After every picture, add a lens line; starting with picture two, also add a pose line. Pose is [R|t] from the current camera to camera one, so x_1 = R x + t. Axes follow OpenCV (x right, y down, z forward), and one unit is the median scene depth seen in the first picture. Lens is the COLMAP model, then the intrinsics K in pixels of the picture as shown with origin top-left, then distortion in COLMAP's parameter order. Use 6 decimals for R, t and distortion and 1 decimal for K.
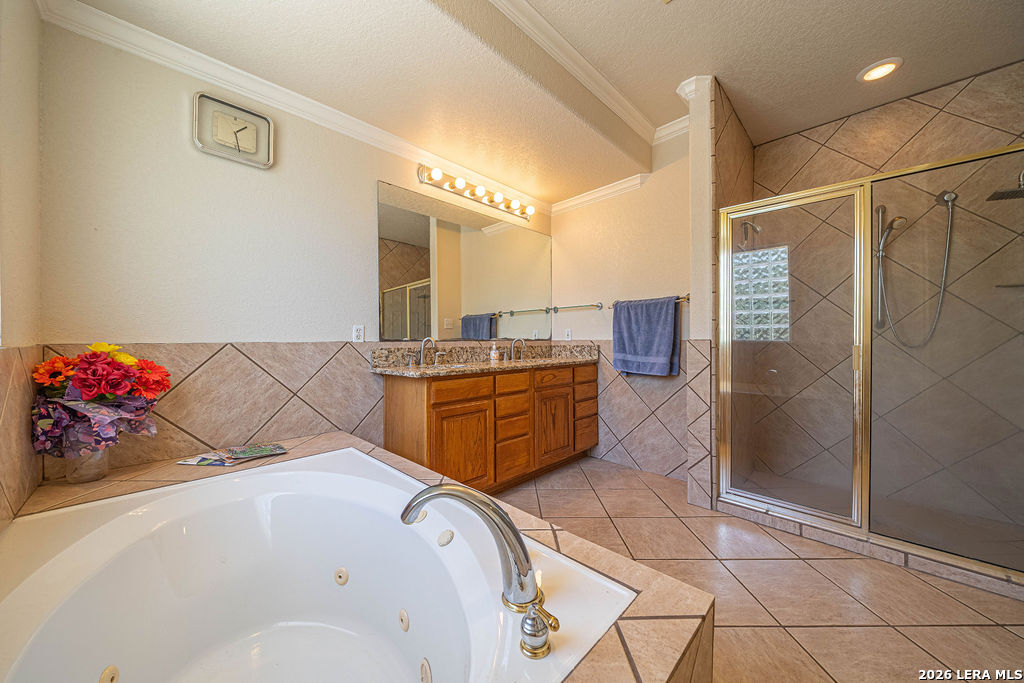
lens RADIAL K [[355.8, 0, 505.9], [0, 355.8, 341.9], [0, 0, 1]] dist [-0.004553, -0.000164]
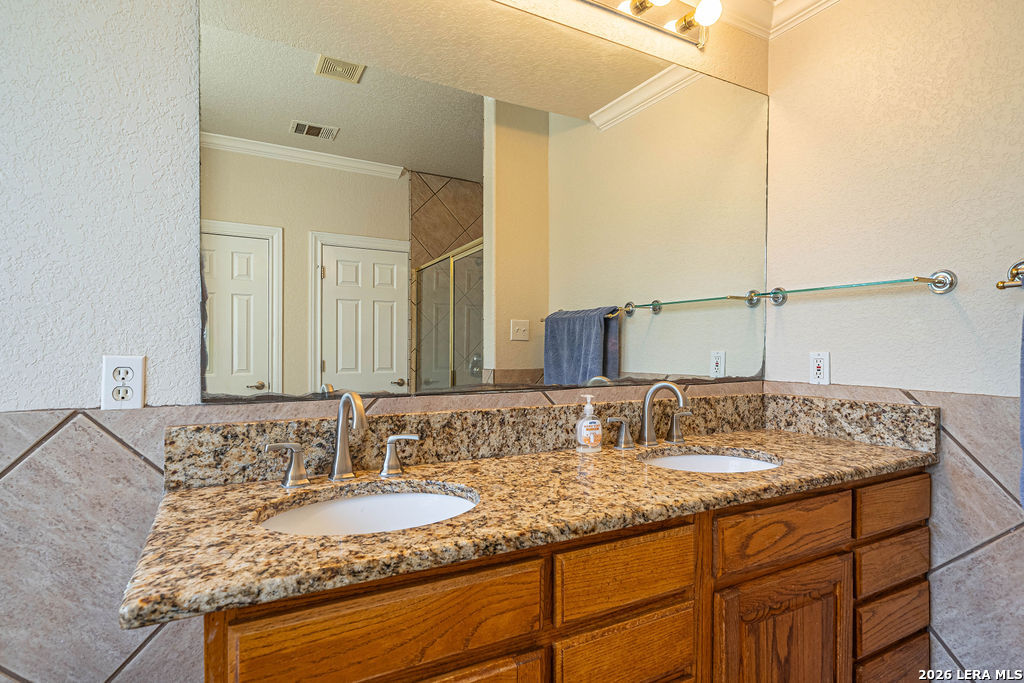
lens RADIAL K [[517.9, 0, 511.4], [0, 517.9, 352.4], [0, 0, 1]] dist [0.000536, -0.001897]
pose [[0.958317, 0.013068, -0.285408, 0.046031], [-0.009883, 0.999872, 0.012594, -0.056172], [0.285536, -0.009248, 0.958323, 0.629681]]
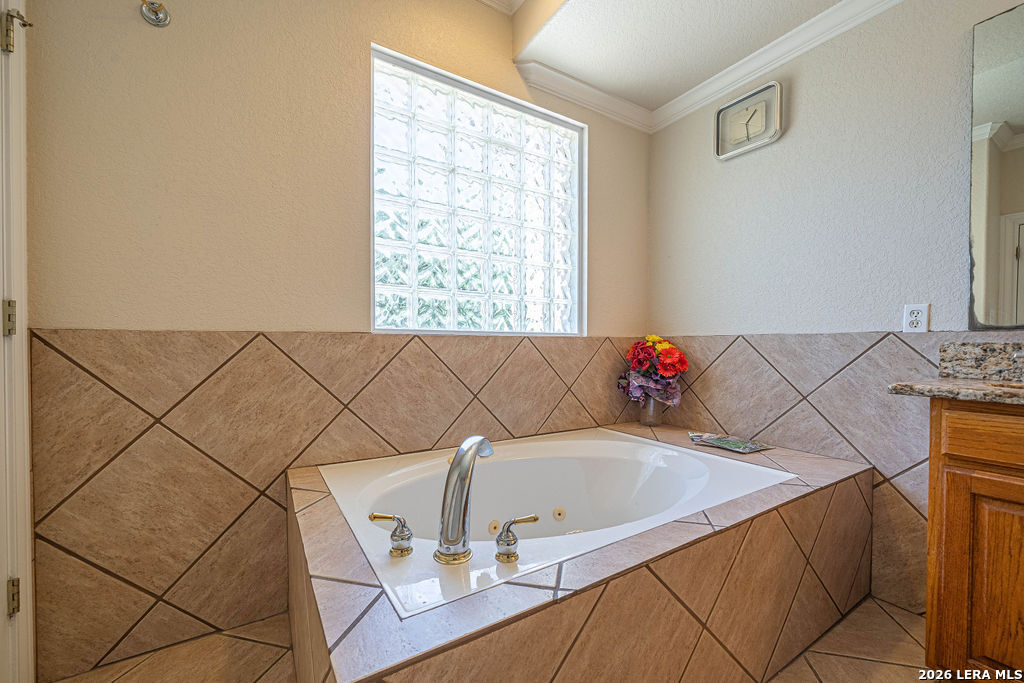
lens RADIAL K [[415.9, 0, 511.0], [0, 415.9, 347.1], [0, 0, 1]] dist [0.013341, 0.000039]
pose [[-0.216710, 0.009286, -0.976192, 0.406893], [-0.009861, 0.999883, 0.011701, 0.022958], [0.976186, 0.012162, -0.216593, 0.468963]]
